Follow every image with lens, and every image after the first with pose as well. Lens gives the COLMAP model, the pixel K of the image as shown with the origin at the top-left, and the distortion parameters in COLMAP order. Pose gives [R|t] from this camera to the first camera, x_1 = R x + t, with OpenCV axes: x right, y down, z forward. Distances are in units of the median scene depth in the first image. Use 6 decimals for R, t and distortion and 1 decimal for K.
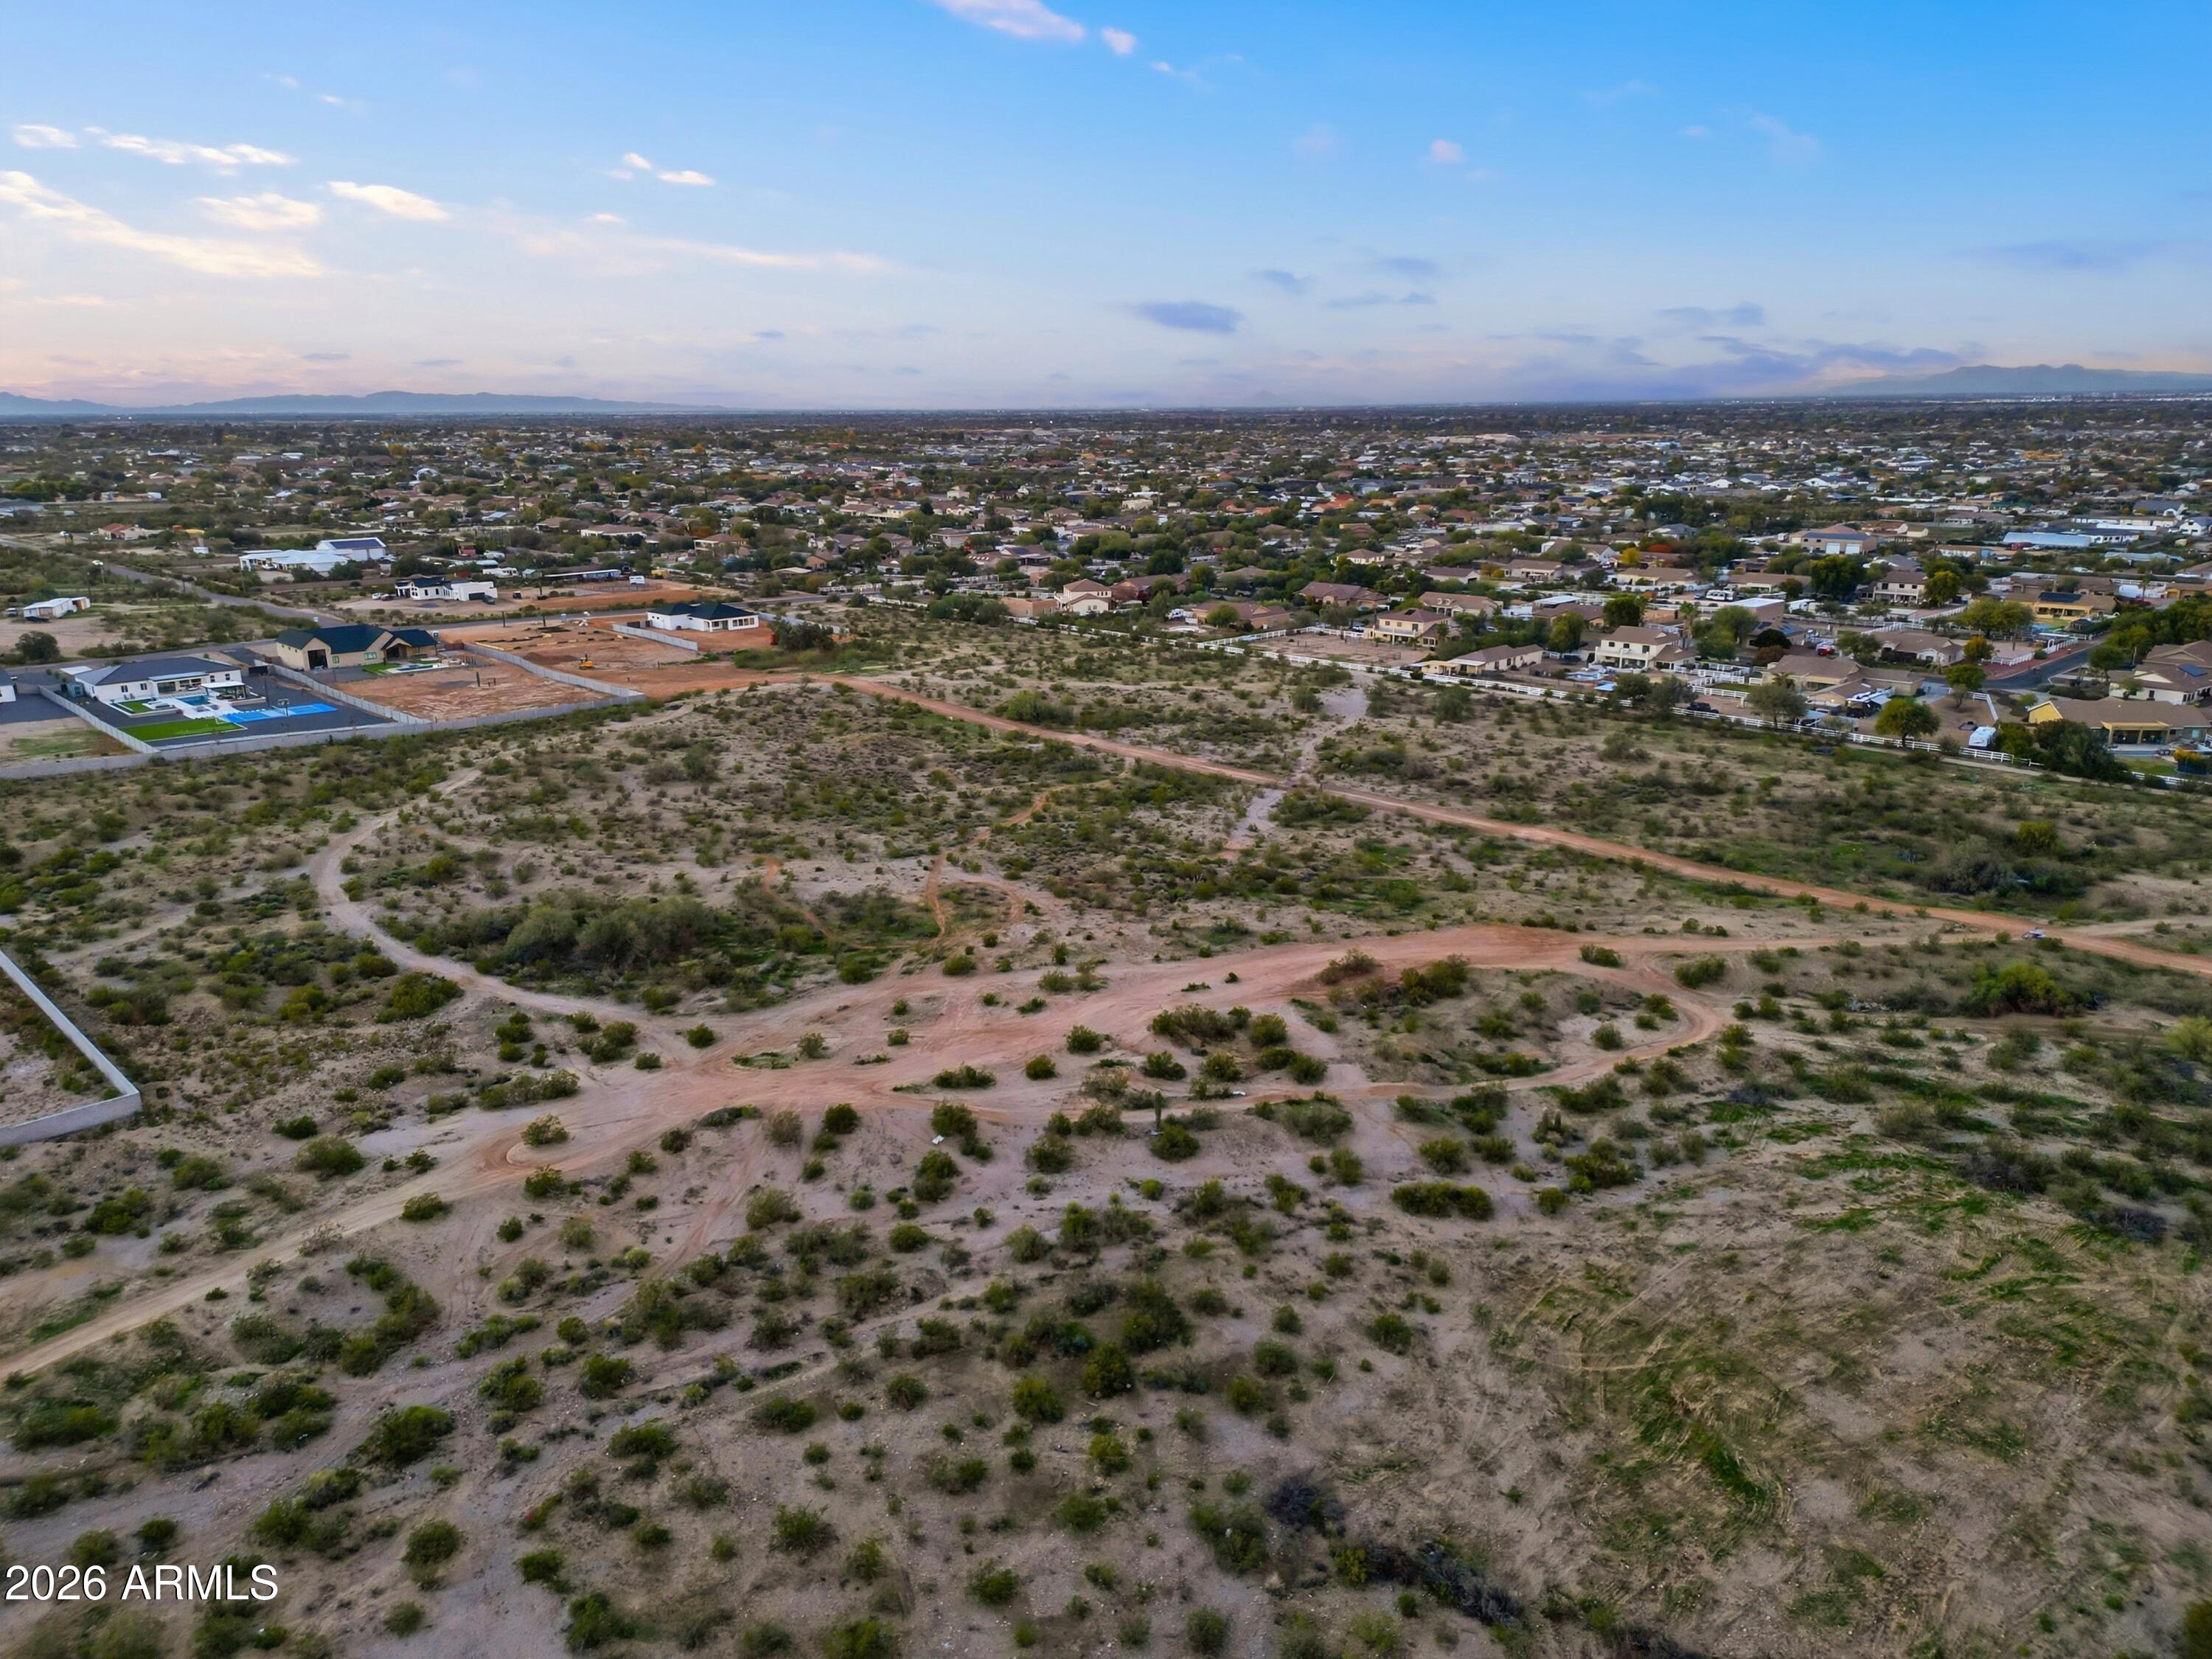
lens RADIAL K [[1542.6, 0, 1106.0], [0, 1542.6, 829.5], [0, 0, 1]] dist [0.075504, -0.064068]
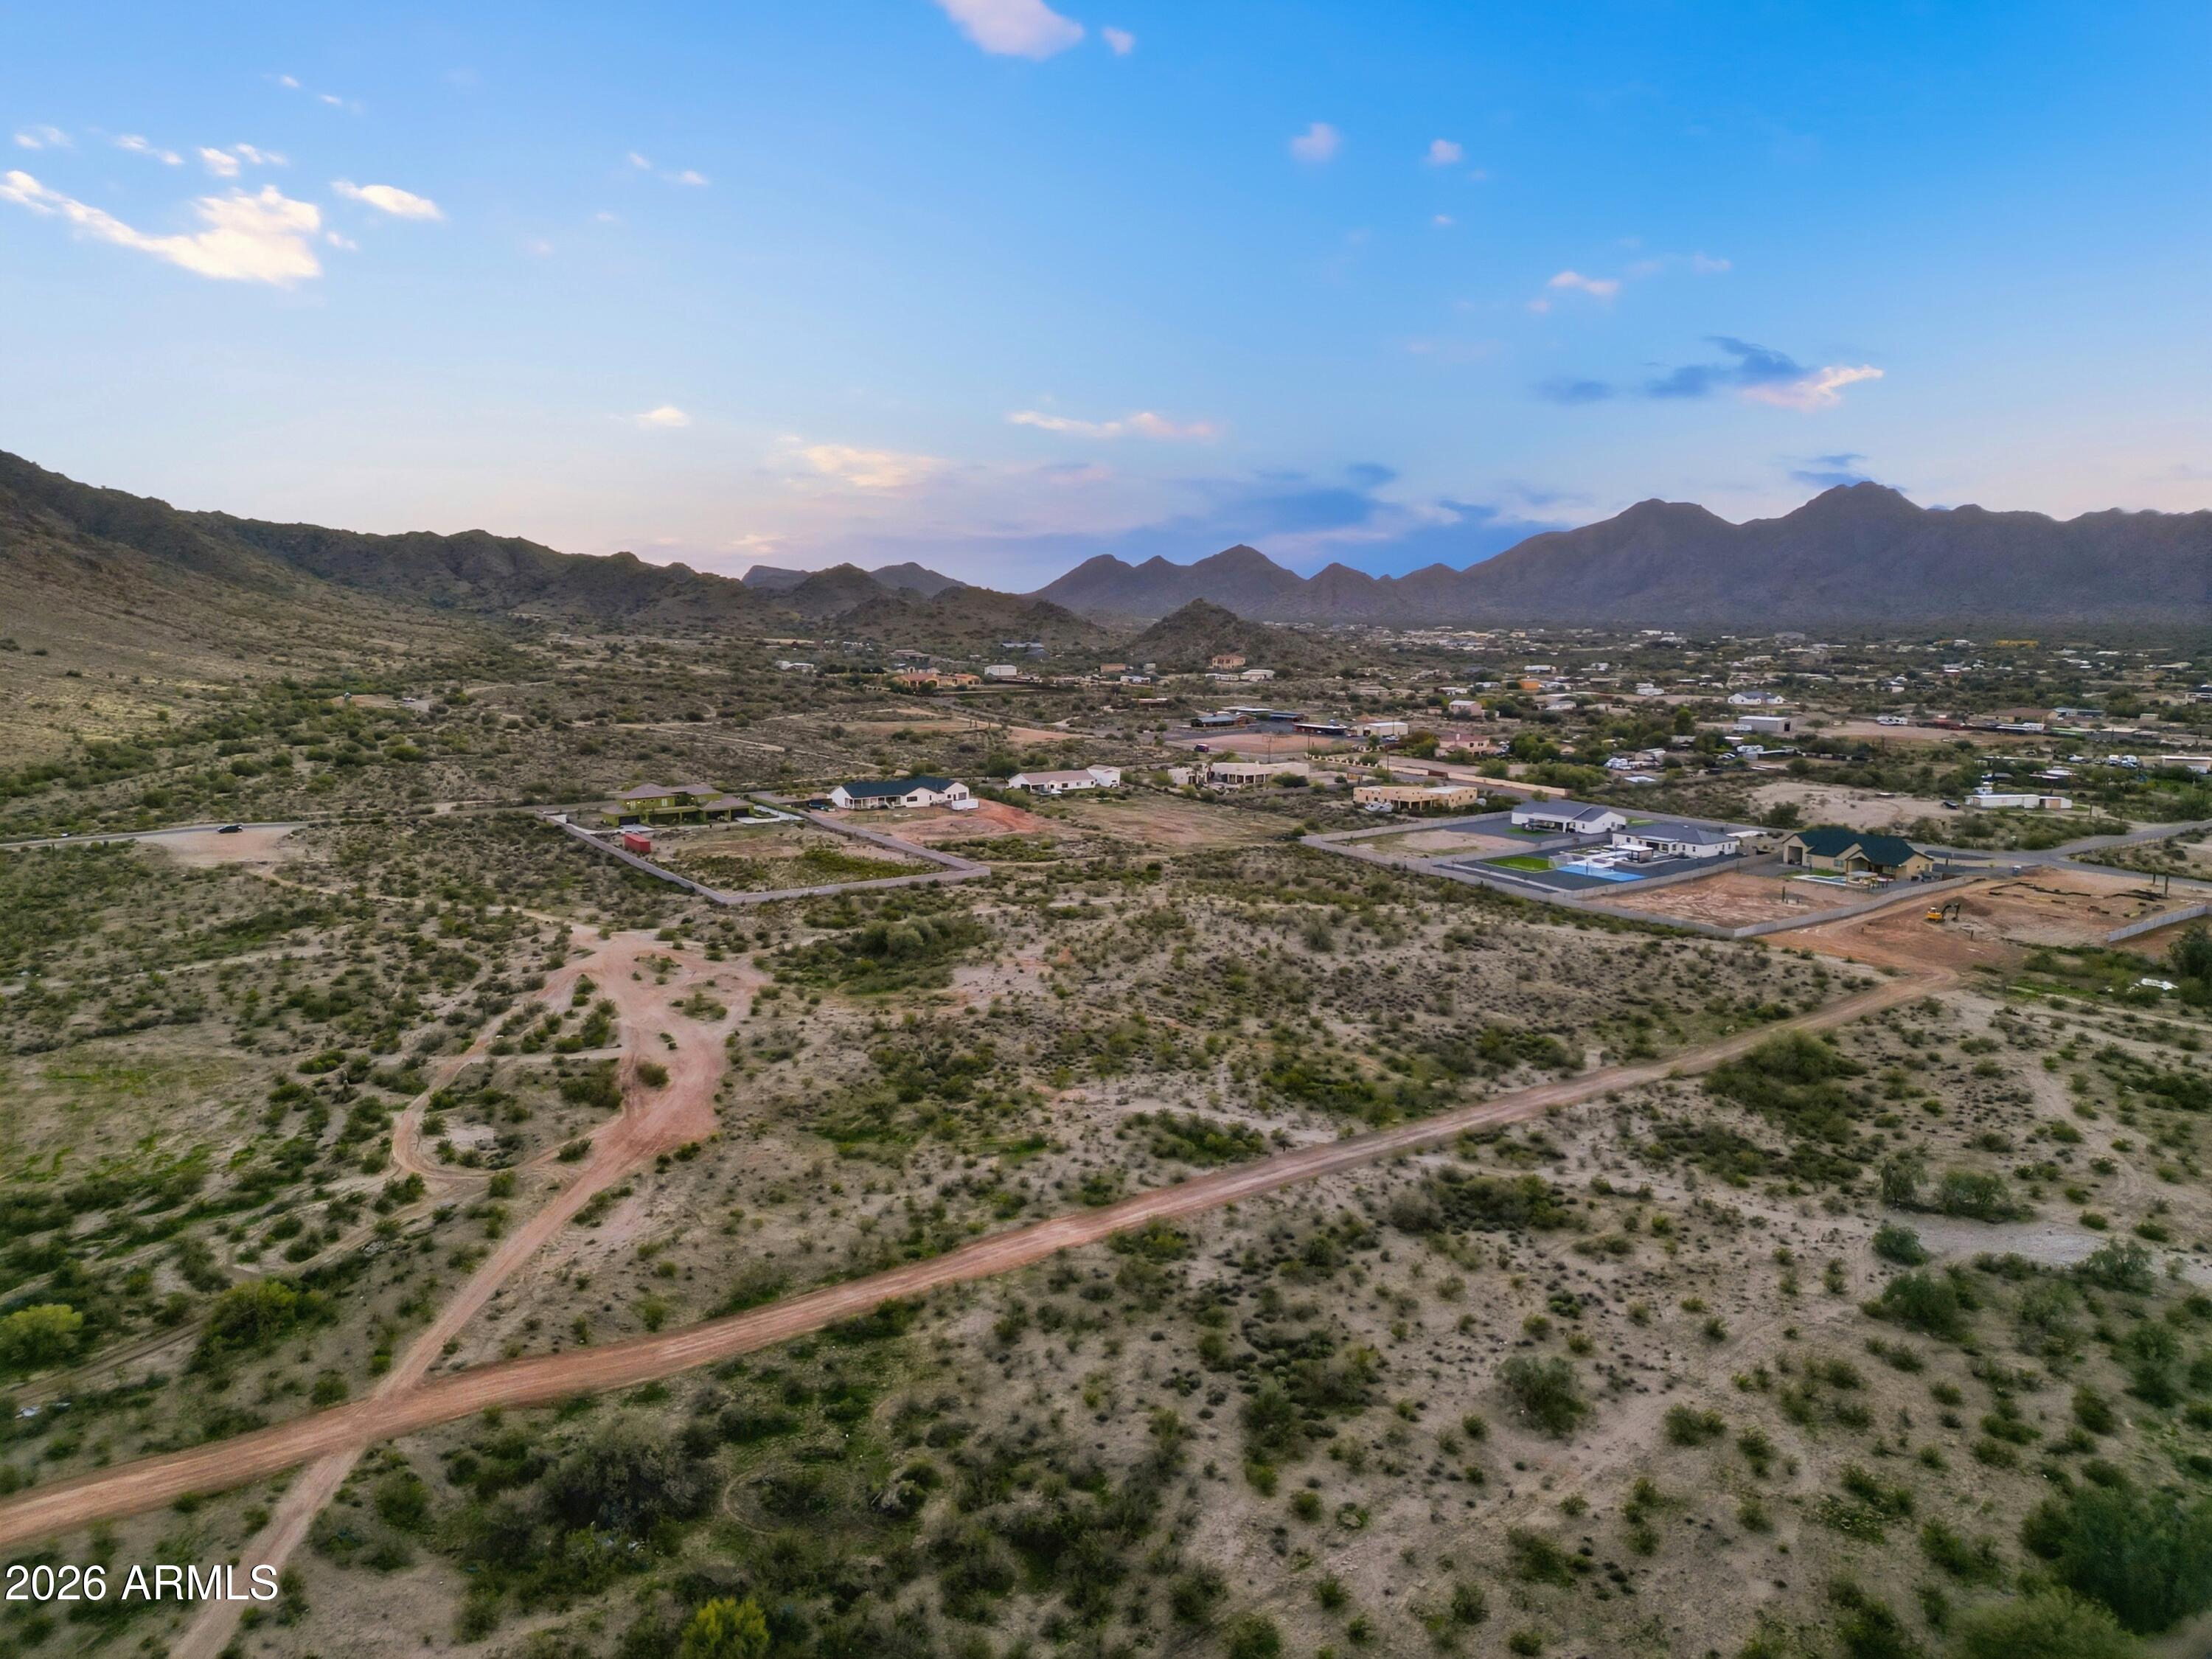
lens RADIAL K [[1537.2, 0, 1106.0], [0, 1537.2, 829.5], [0, 0, 1]] dist [0.102000, -0.113872]
pose [[-0.178898, 0.144813, -0.973152, 1.354414], [-0.258605, 0.947408, 0.188522, -0.453279], [0.949273, 0.285388, -0.132040, 1.530199]]
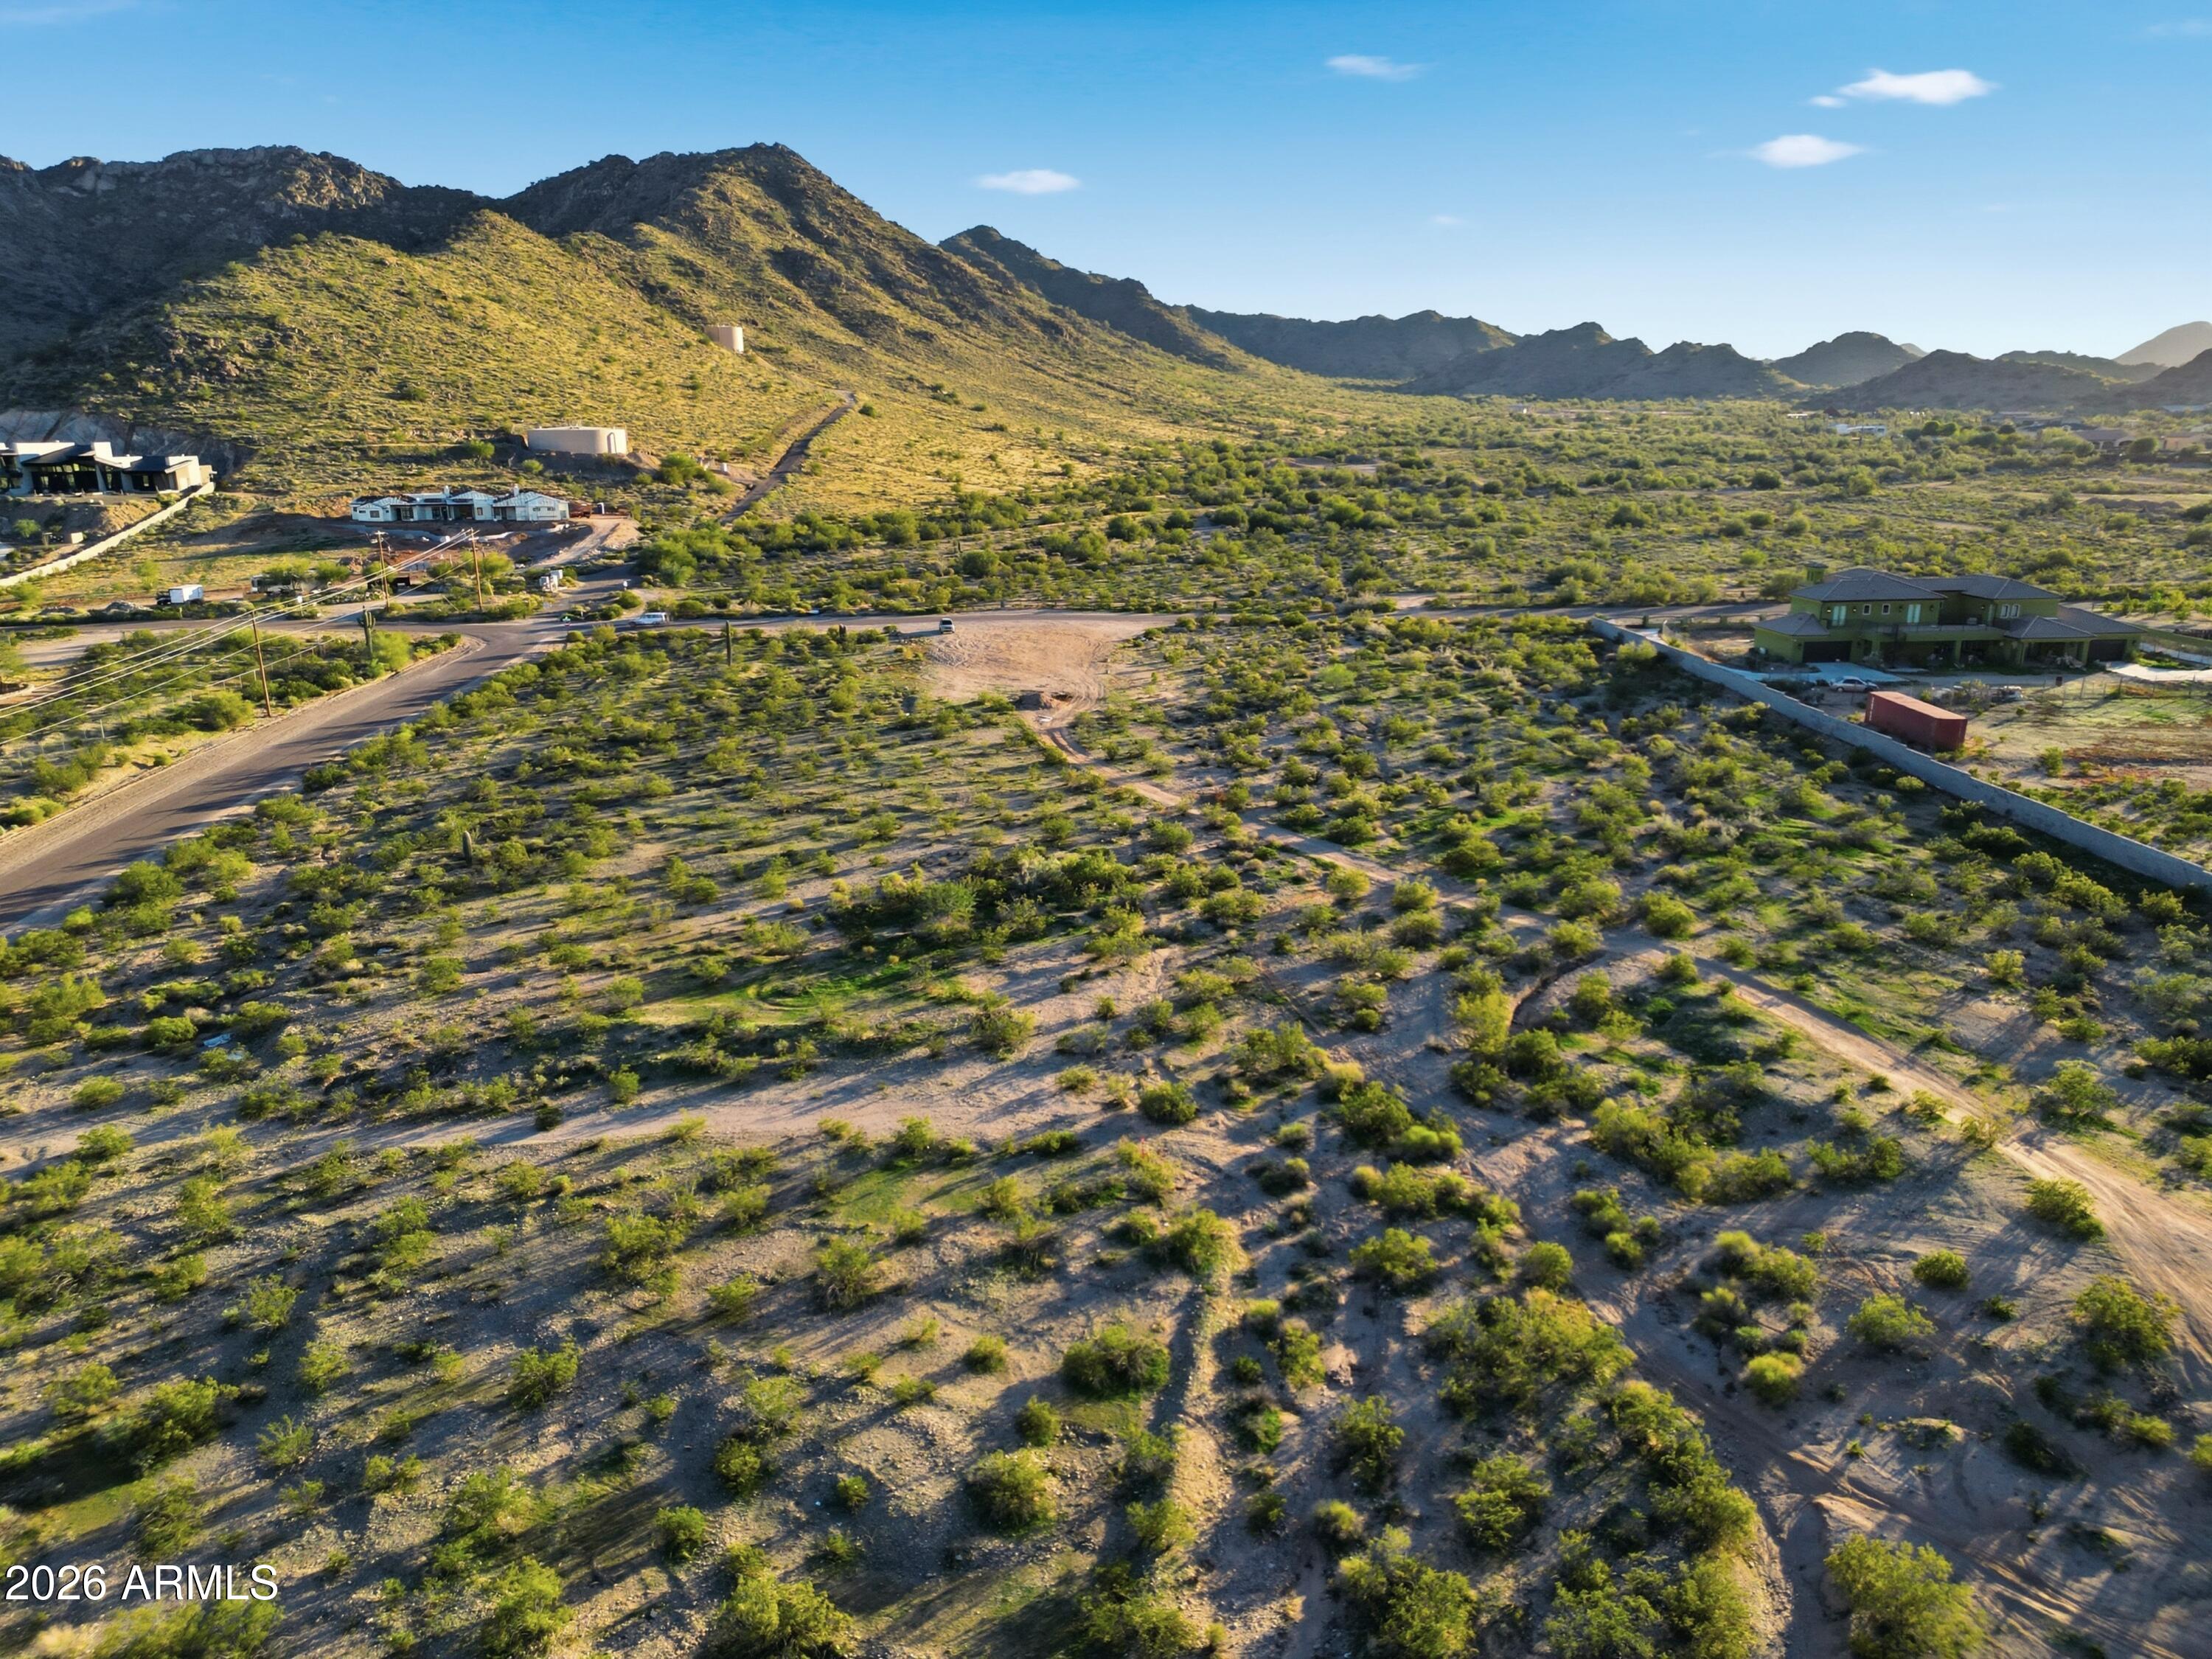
lens RADIAL K [[1542.6, 0, 1106.0], [0, 1542.6, 829.5], [0, 0, 1]] dist [0.075504, -0.064068]
pose [[-0.678268, 0.196635, -0.708016, 0.096134], [-0.184304, 0.887207, 0.422961, -0.027454], [0.711326, 0.417371, -0.565524, 0.727072]]
